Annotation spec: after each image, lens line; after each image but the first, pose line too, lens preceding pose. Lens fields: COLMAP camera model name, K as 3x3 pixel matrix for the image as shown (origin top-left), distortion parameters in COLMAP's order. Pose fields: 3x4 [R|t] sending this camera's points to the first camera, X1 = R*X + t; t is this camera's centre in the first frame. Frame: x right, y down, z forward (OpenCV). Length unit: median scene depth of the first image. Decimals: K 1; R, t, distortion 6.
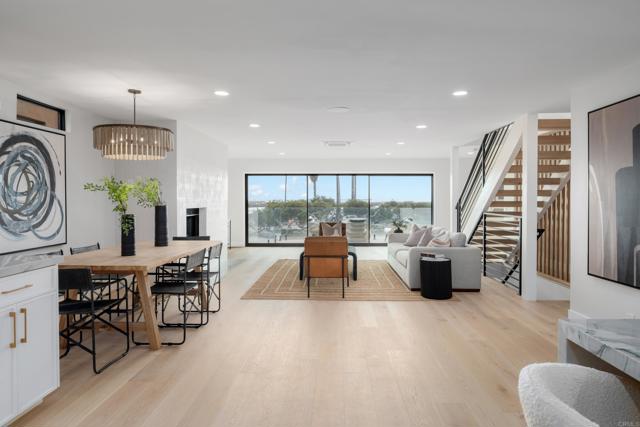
lens RADIAL K [[414.7, 0, 321.6], [0, 414.7, 210.2], [0, 0, 1]] dist [-0.000432, 0.001230]
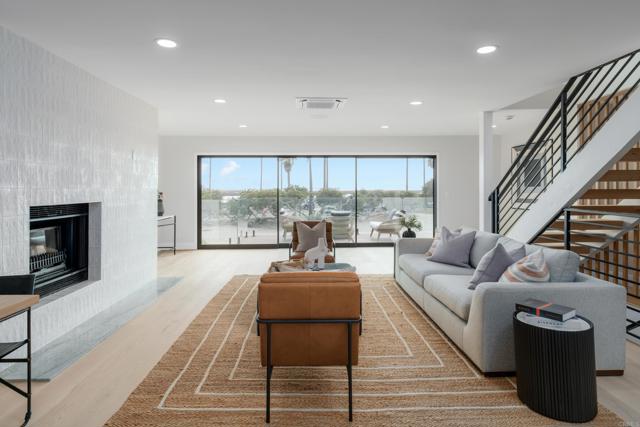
lens RADIAL K [[351.8, 0, 311.5], [0, 351.8, 187.1], [0, 0, 1]] dist [-0.002120, -0.000139]
pose [[0.998900, -0.002985, 0.046805, -0.002100], [0.004394, 0.999539, -0.030041, -0.007775], [-0.046694, 0.030214, 0.998452, 0.334638]]
